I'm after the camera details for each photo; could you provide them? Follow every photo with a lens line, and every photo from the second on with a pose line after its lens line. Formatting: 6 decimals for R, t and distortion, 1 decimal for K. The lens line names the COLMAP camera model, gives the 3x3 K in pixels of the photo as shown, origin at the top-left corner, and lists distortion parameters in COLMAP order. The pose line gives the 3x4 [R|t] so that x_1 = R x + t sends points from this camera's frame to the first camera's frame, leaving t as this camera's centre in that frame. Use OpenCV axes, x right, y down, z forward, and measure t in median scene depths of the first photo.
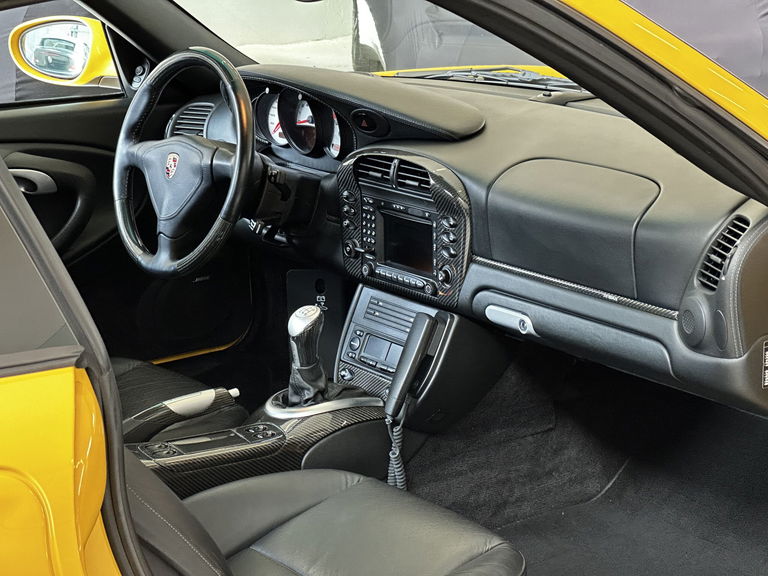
lens RADIAL K [[1701.1, 0, 384.0], [0, 1701.1, 288.0], [0, 0, 1]] dist [0.071215, 0.425516]
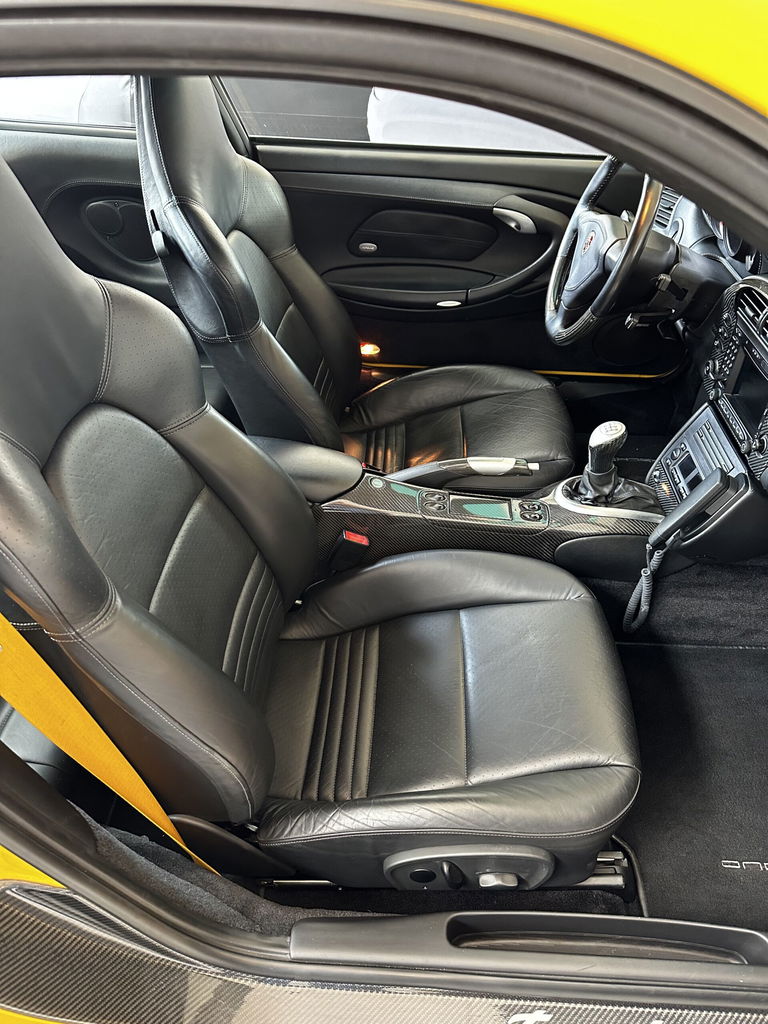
lens RADIAL K [[710.4, 0, 384.0], [0, 710.4, 512.0], [0, 0, 1]] dist [0.000060, -0.006575]
pose [[0.747347, 0.434218, -0.502918, 0.090234], [-0.182085, 0.861781, 0.473475, -0.119605], [0.638997, -0.262277, 0.723114, 0.540644]]
